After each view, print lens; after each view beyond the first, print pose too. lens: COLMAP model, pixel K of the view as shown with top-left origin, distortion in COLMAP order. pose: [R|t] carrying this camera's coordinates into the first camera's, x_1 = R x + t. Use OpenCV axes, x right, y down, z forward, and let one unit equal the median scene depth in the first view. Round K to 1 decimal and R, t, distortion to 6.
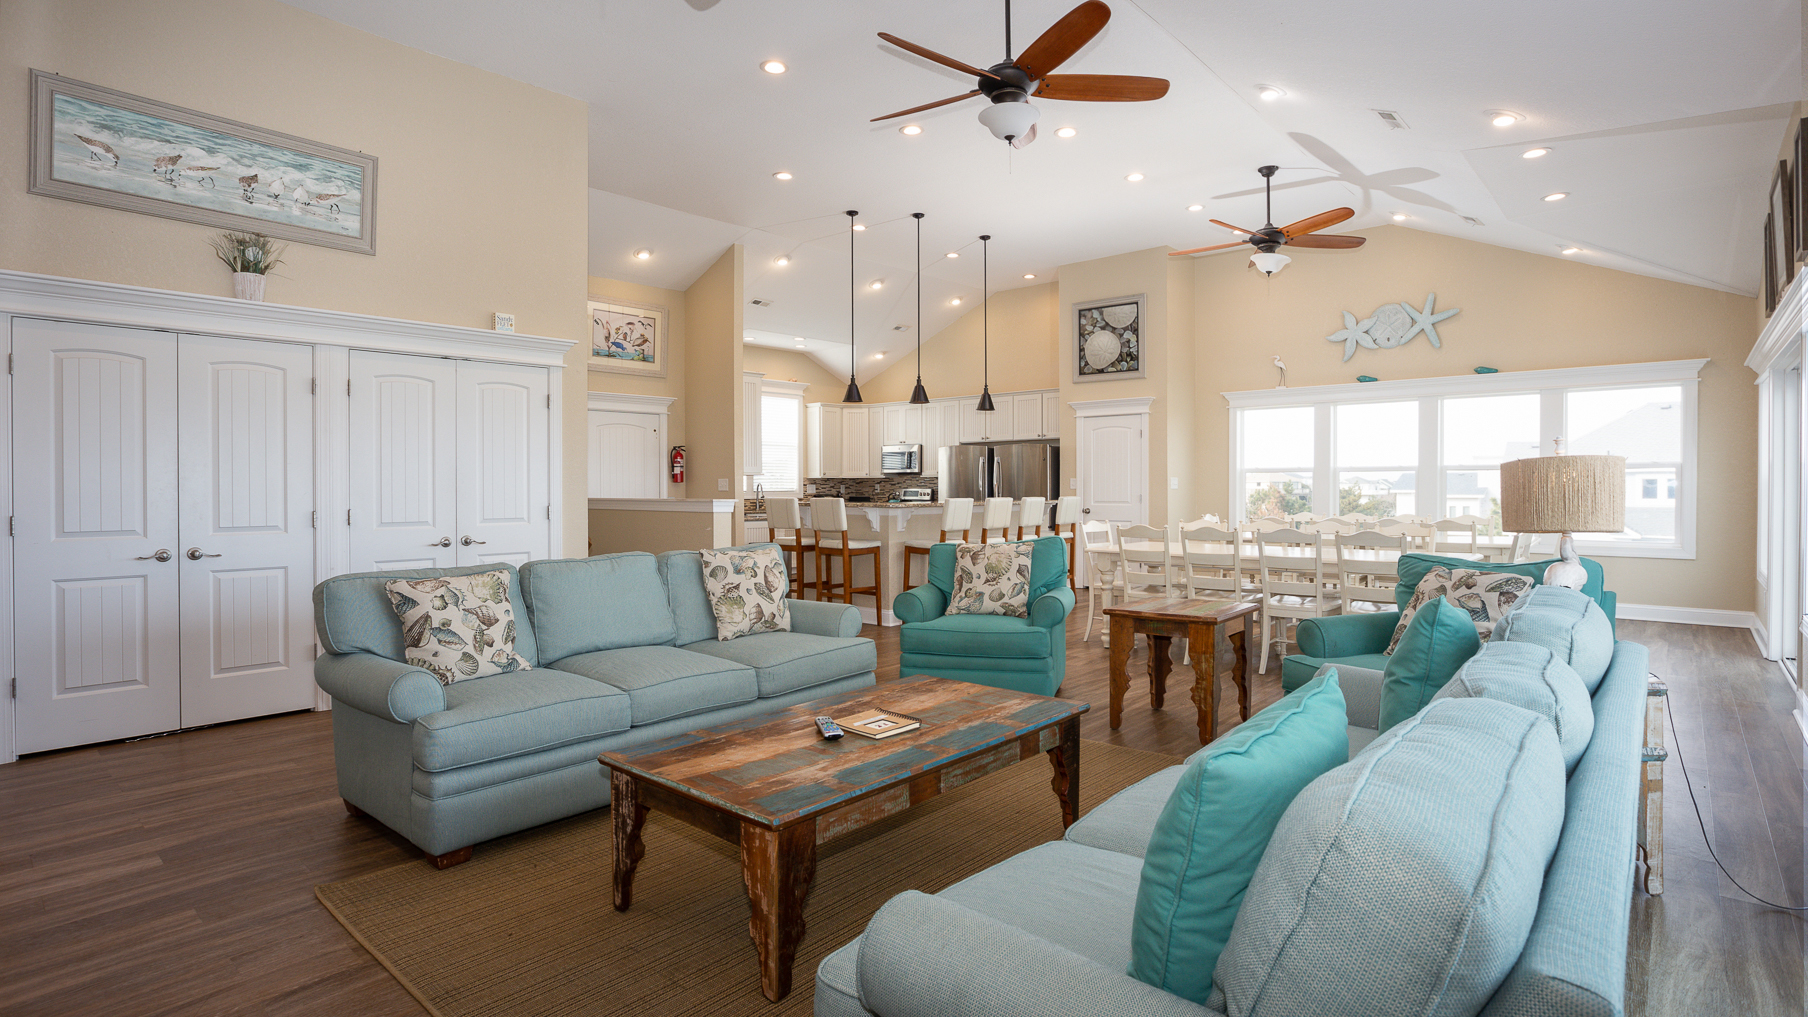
lens RADIAL K [[934.1, 0, 904.0], [0, 934.1, 508.5], [0, 0, 1]] dist [-0.033252, 0.000184]
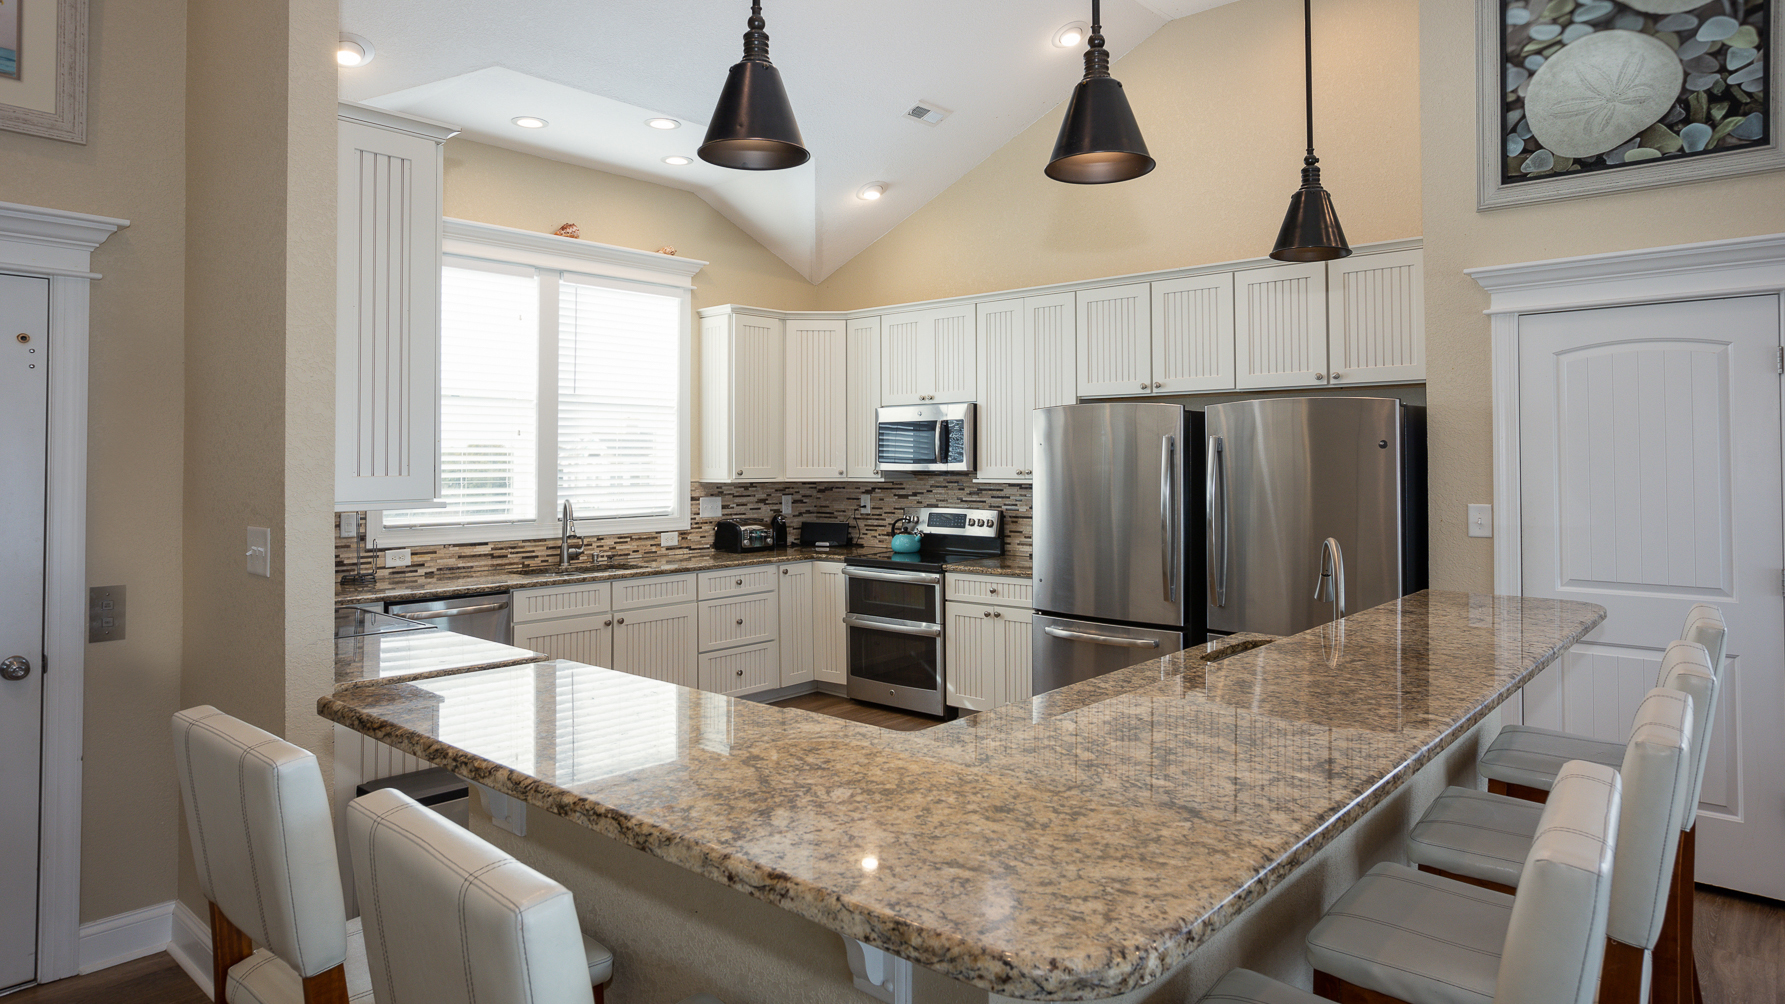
lens RADIAL K [[1065.0, 0, 895.5], [0, 1065.0, 455.8], [0, 0, 1]] dist [-0.050227, 0.056691]
pose [[0.999912, 0.000768, 0.013248, -0.027084], [-0.000390, 0.999594, -0.028480, -0.039384], [-0.013265, 0.028473, 0.999507, 0.653642]]
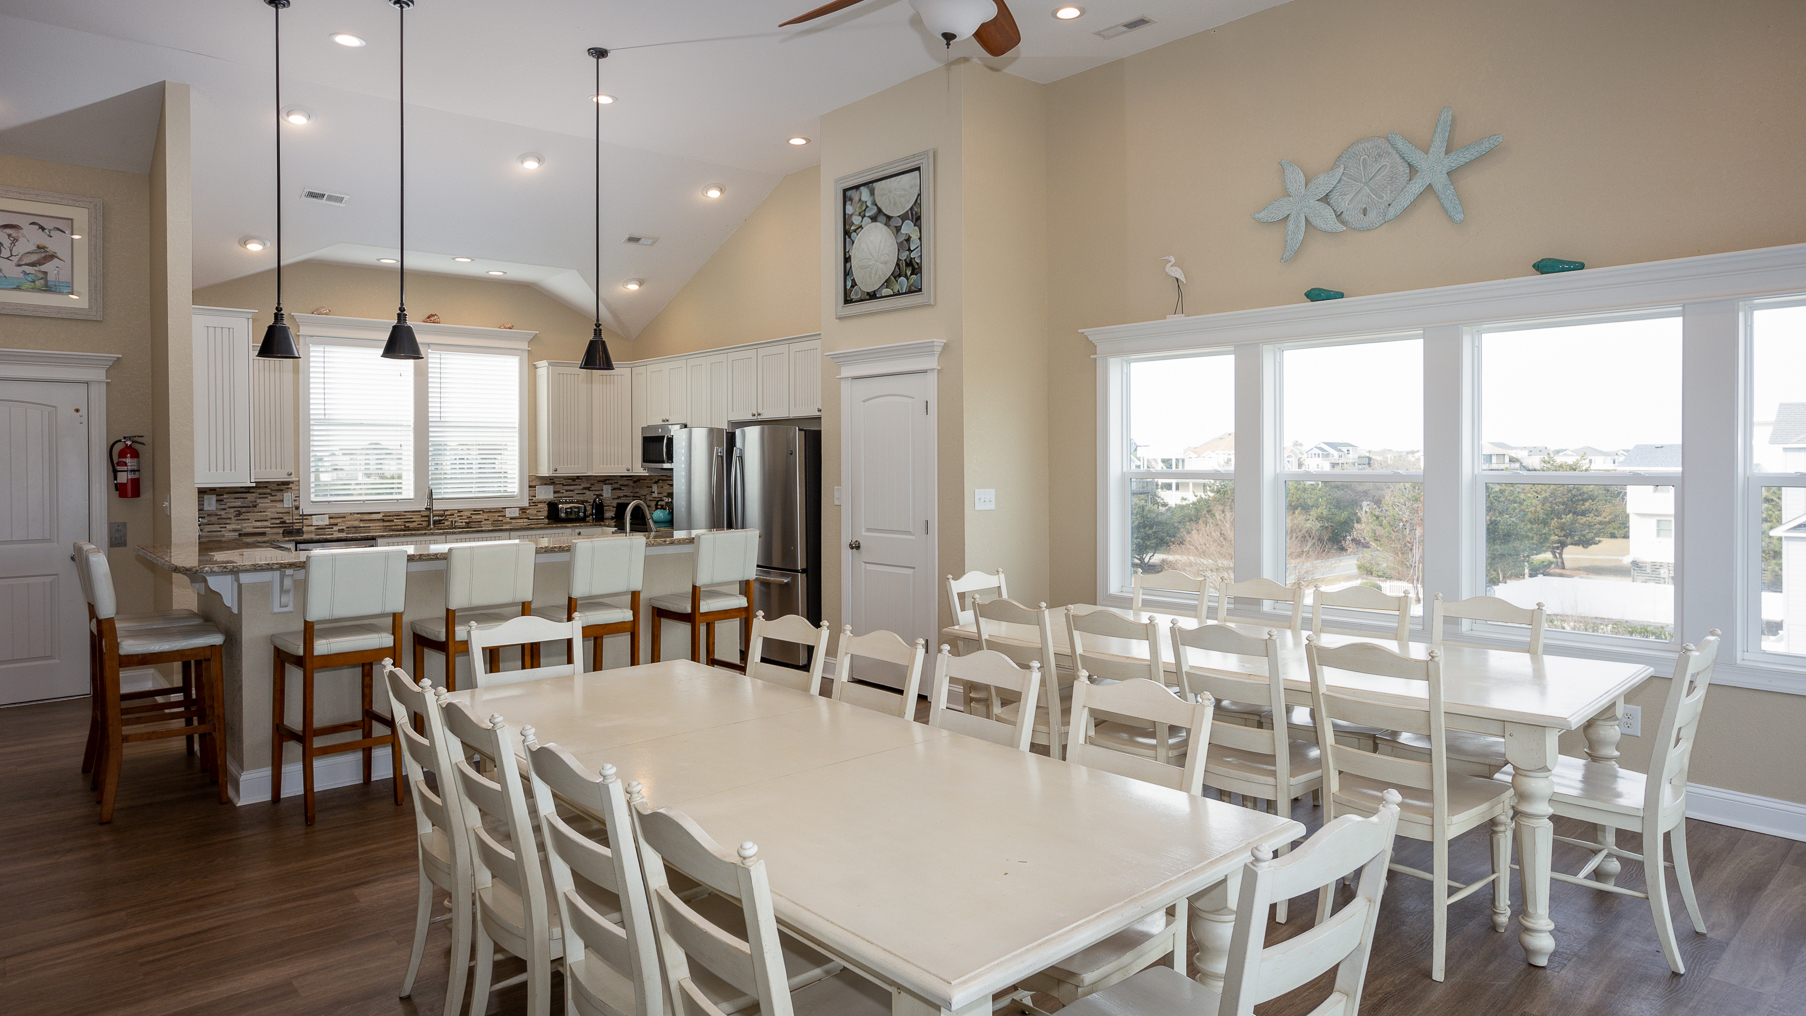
lens RADIAL K [[1077.6, 0, 906.1], [0, 1077.6, 461.3], [0, 0, 1]] dist [-0.050227, 0.056691]
pose [[0.993022, -0.001798, -0.117917, 0.307505], [-0.000639, 0.999787, -0.020634, -0.035028], [0.117929, 0.020565, 0.992809, 0.365528]]
